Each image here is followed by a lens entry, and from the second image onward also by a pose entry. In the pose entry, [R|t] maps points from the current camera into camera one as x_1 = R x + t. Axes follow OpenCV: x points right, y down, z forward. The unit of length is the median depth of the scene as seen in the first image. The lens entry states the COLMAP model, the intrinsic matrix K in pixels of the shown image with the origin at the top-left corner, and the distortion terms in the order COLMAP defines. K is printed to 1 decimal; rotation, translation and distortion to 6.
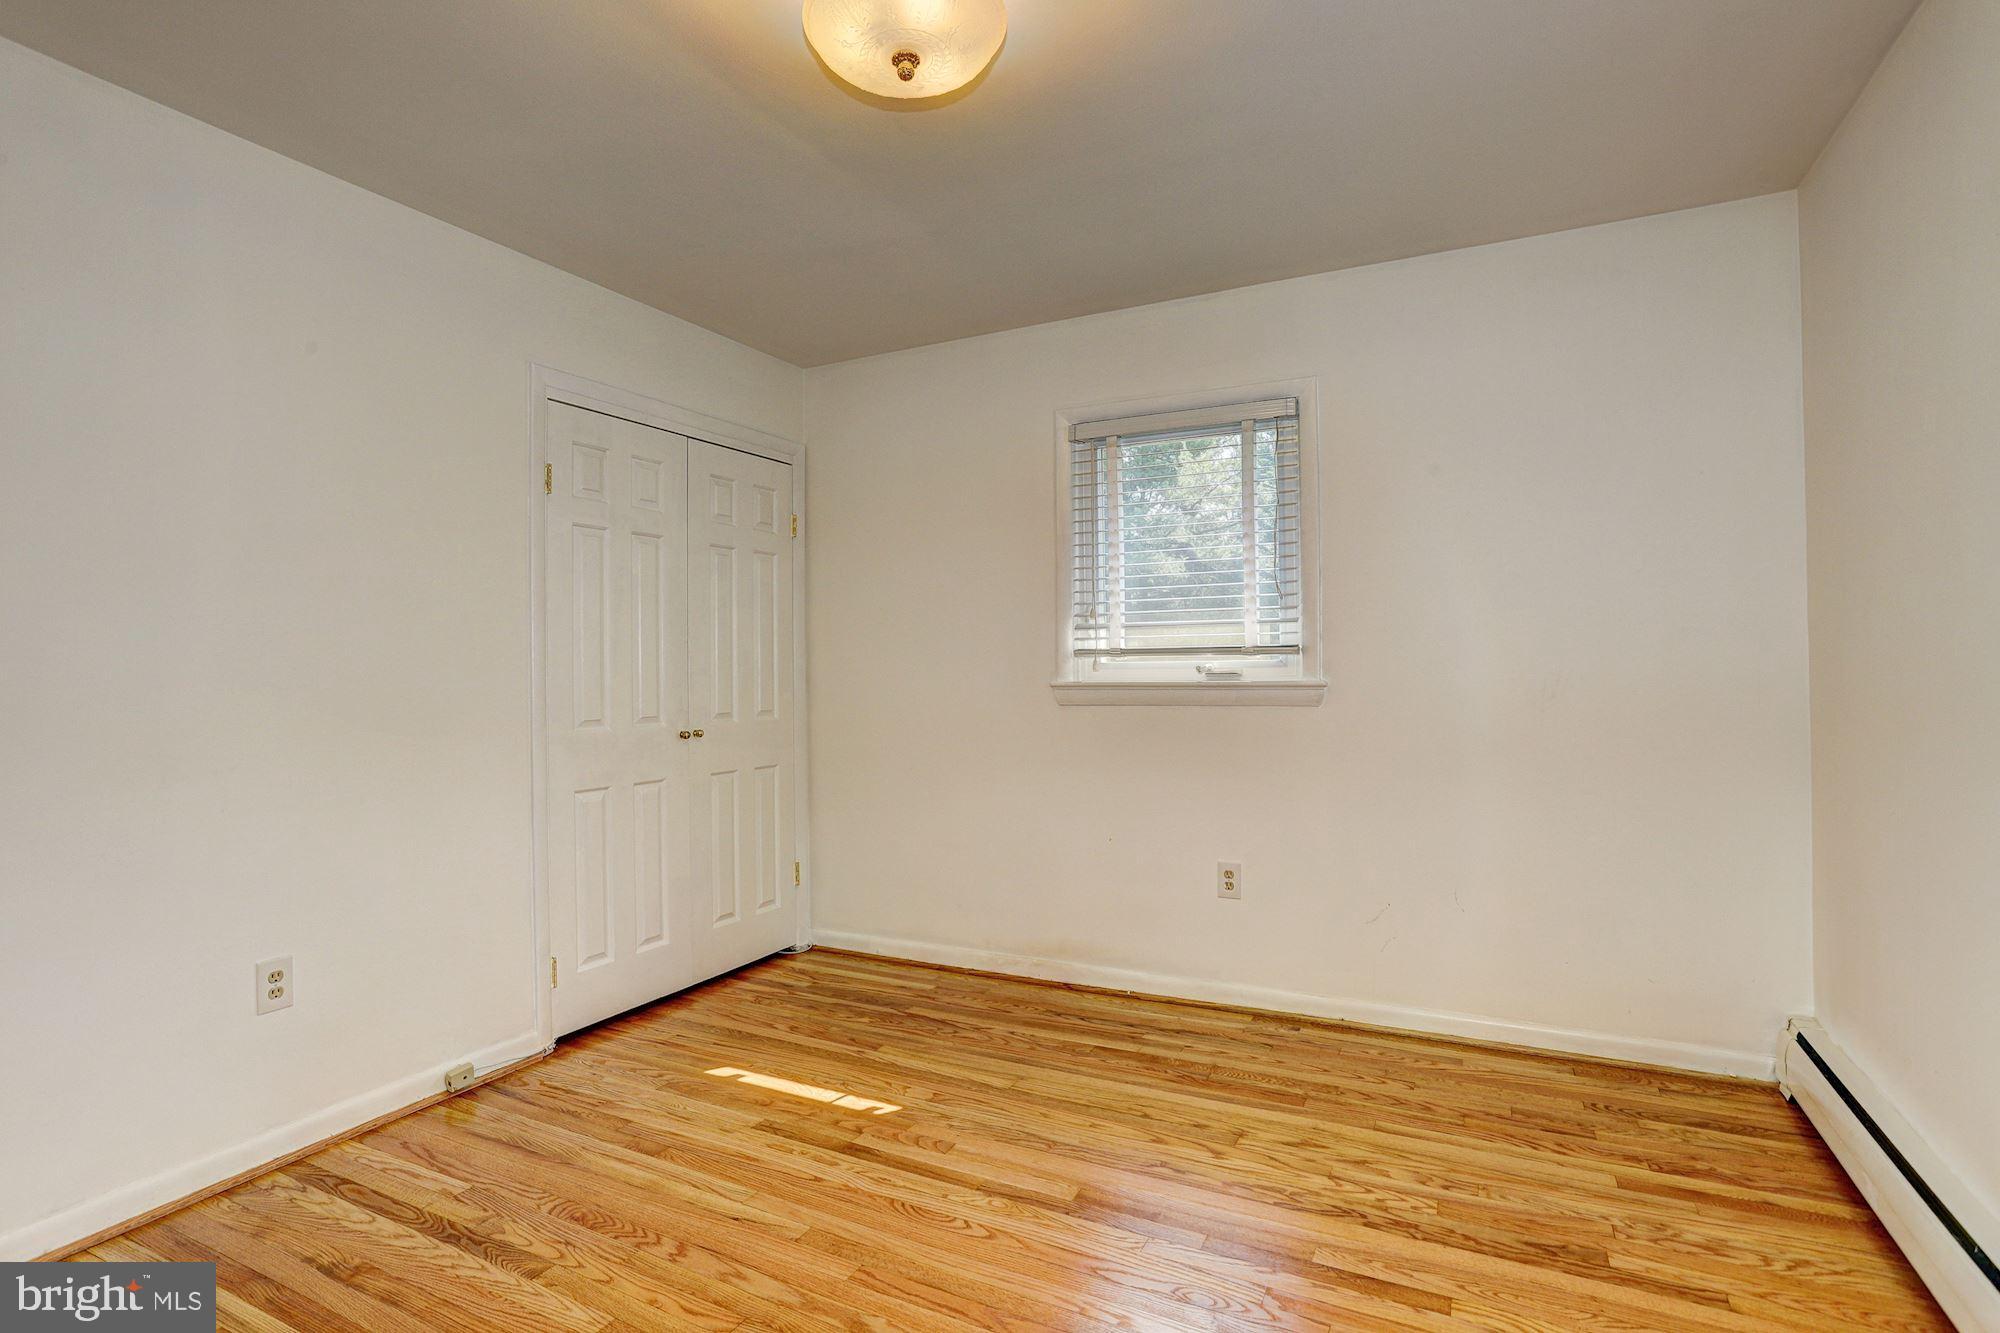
lens RADIAL K [[982.3, 0, 981.7], [0, 982.3, 680.6], [0, 0, 1]] dist [-0.044505, 0.015709]
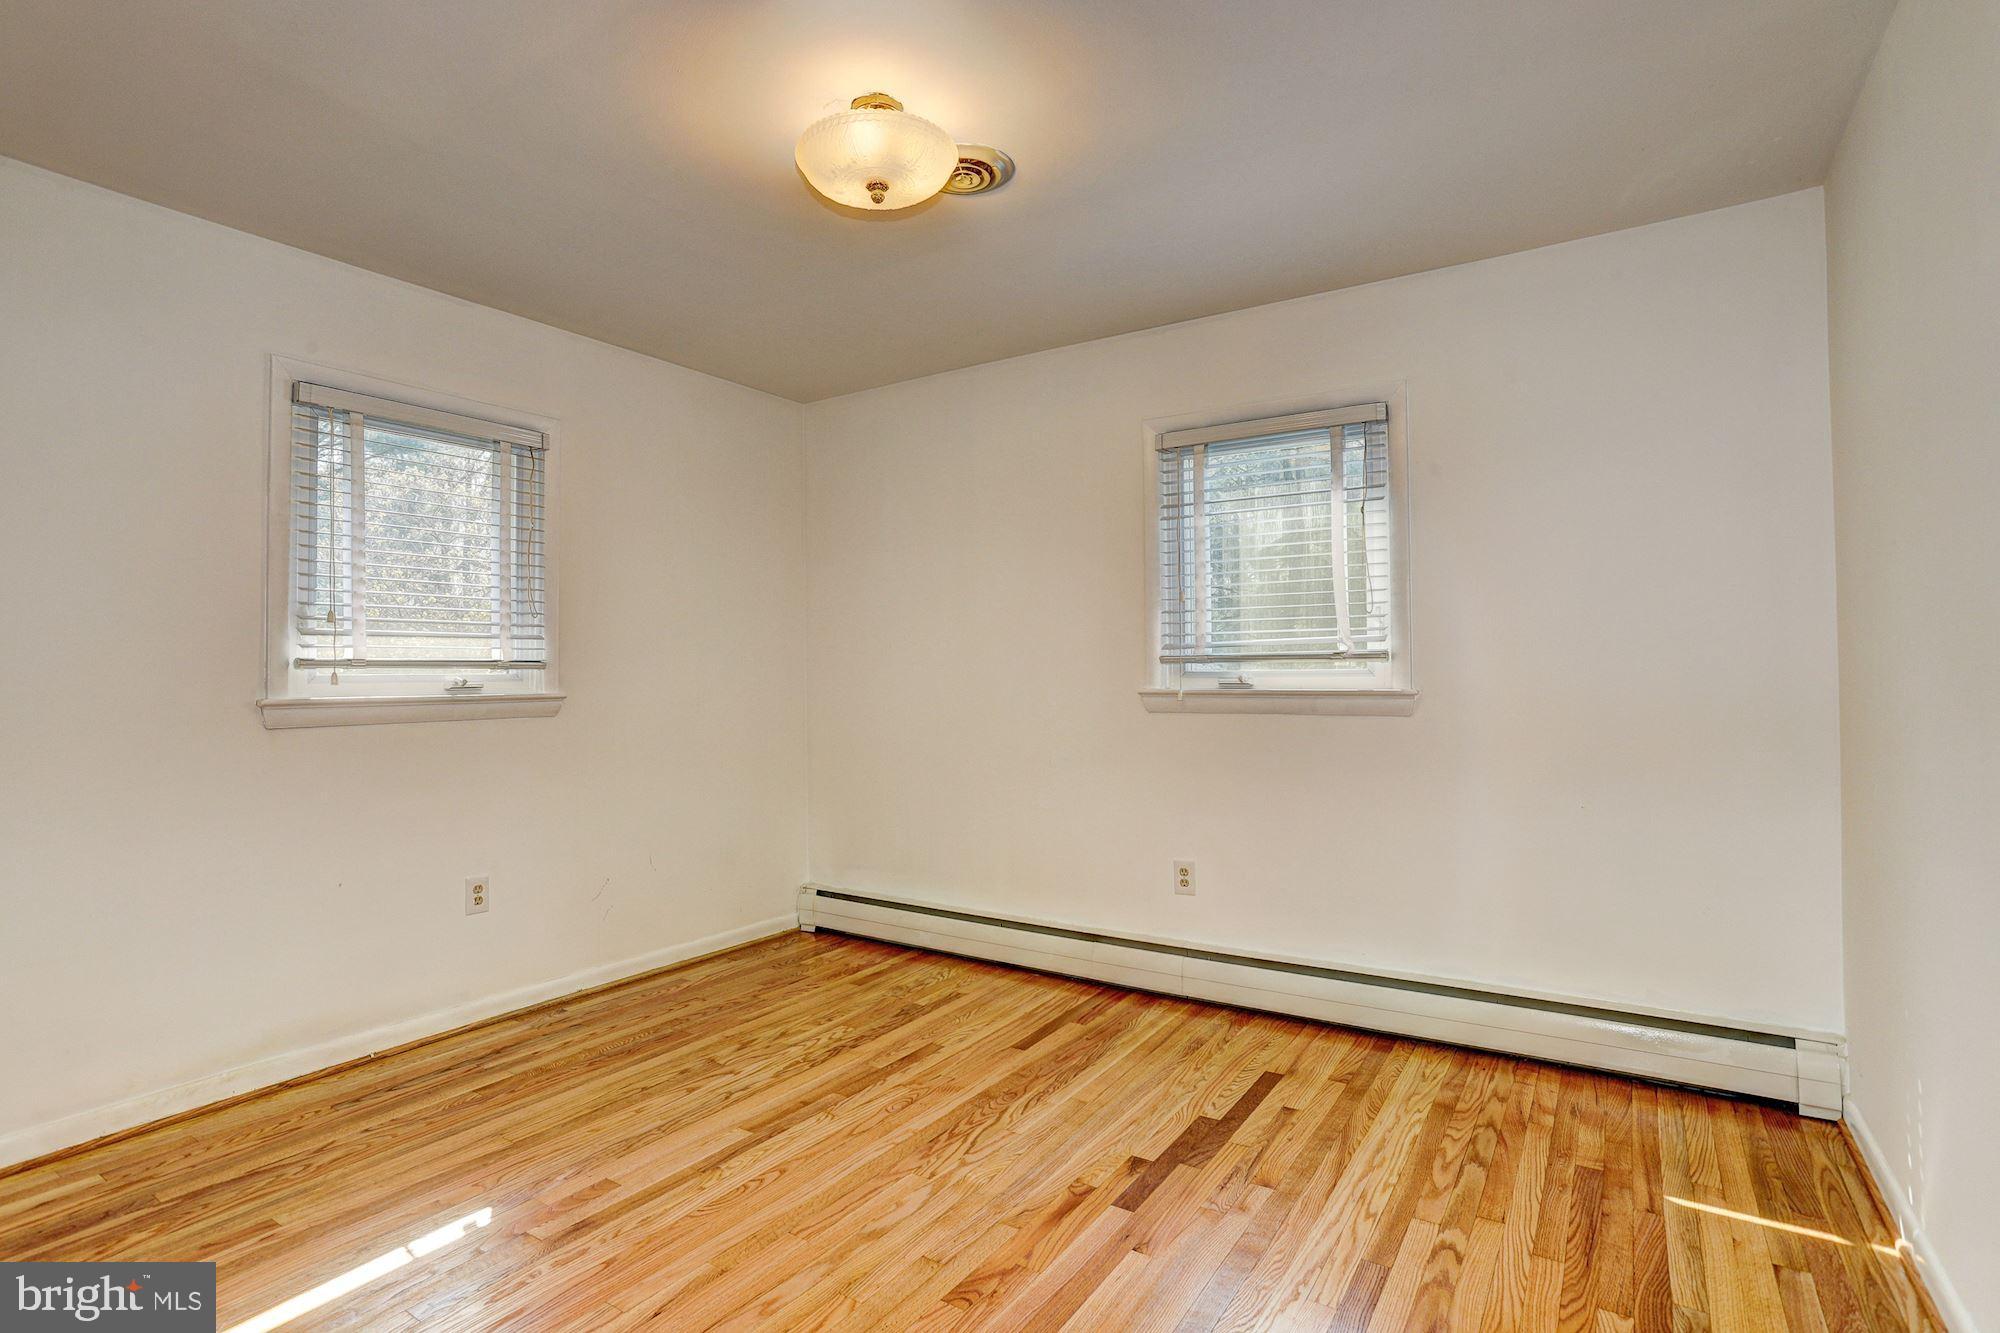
lens RADIAL K [[982.3, 0, 997.2], [0, 982.3, 655.9], [0, 0, 1]] dist [-0.044505, 0.015709]
pose [[0.093018, 0.028445, 0.995258, -0.745405], [0.014881, 0.999440, -0.029955, -0.001864], [-0.995553, 0.017597, 0.092543, 0.410738]]
